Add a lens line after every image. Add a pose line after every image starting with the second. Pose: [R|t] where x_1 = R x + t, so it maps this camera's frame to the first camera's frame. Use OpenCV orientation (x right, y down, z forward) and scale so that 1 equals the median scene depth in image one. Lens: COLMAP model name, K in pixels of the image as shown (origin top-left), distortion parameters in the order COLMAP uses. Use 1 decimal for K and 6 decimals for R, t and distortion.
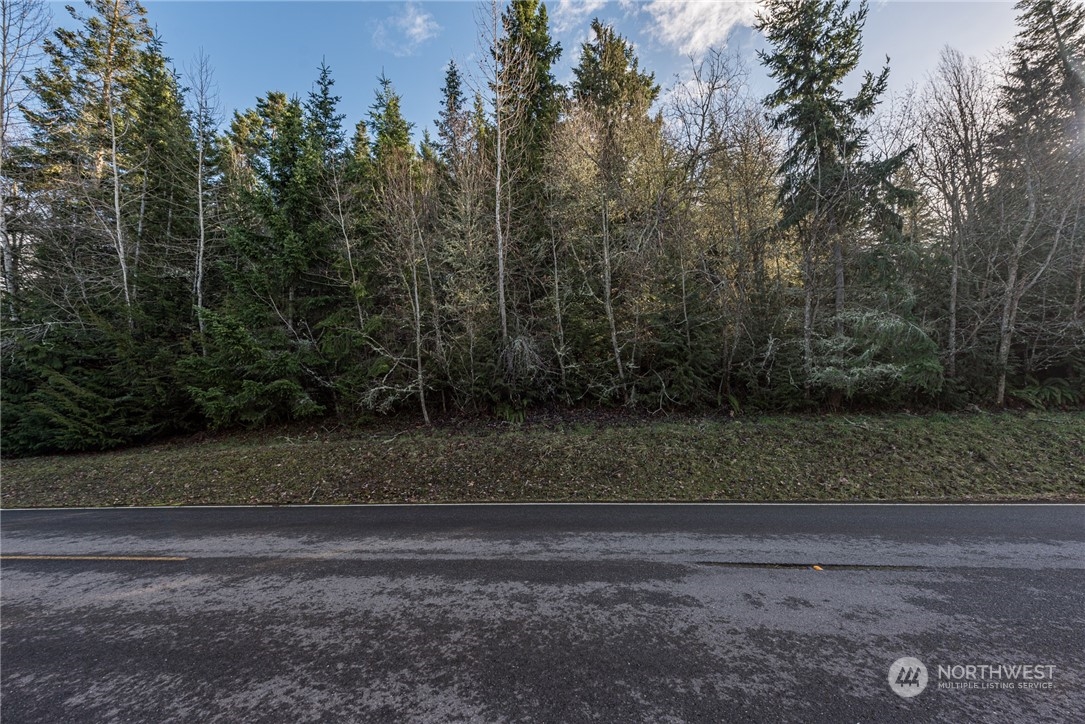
lens RADIAL K [[417.1, 0, 524.3], [0, 417.1, 356.4], [0, 0, 1]] dist [0.015963, -0.006655]
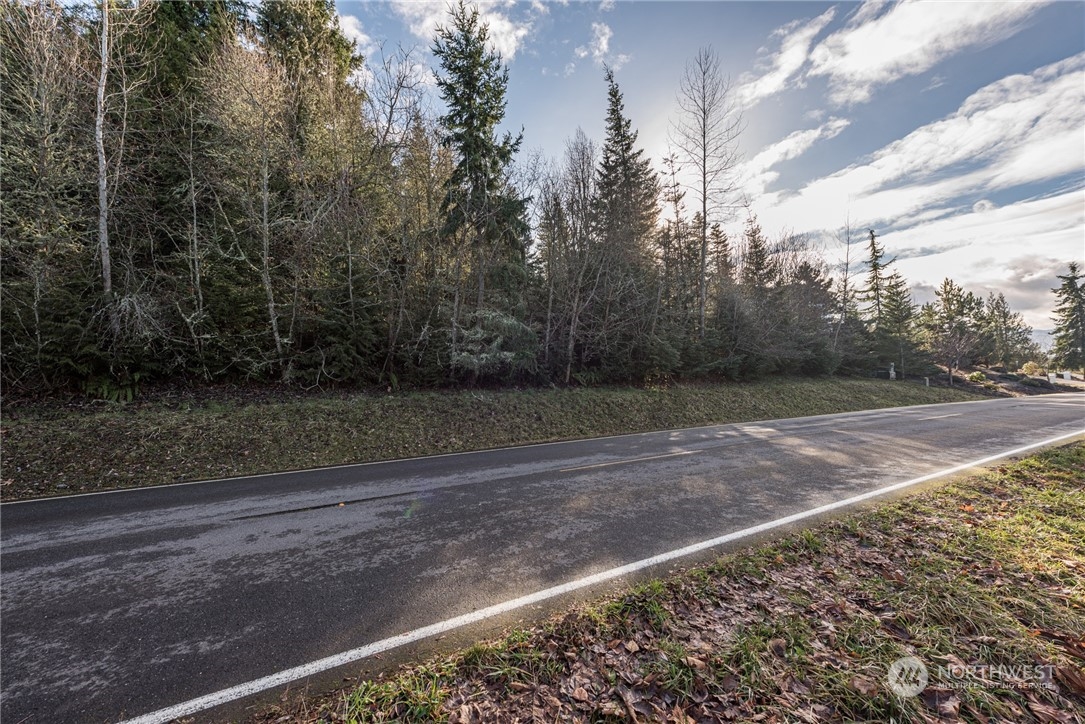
lens RADIAL K [[417.1, 0, 524.3], [0, 417.1, 356.4], [0, 0, 1]] dist [0.015963, -0.006655]
pose [[0.792516, 0.047231, 0.608020, 0.098897], [-0.082167, 0.996175, 0.029717, -0.014798], [-0.604291, -0.073510, 0.793366, -0.106523]]
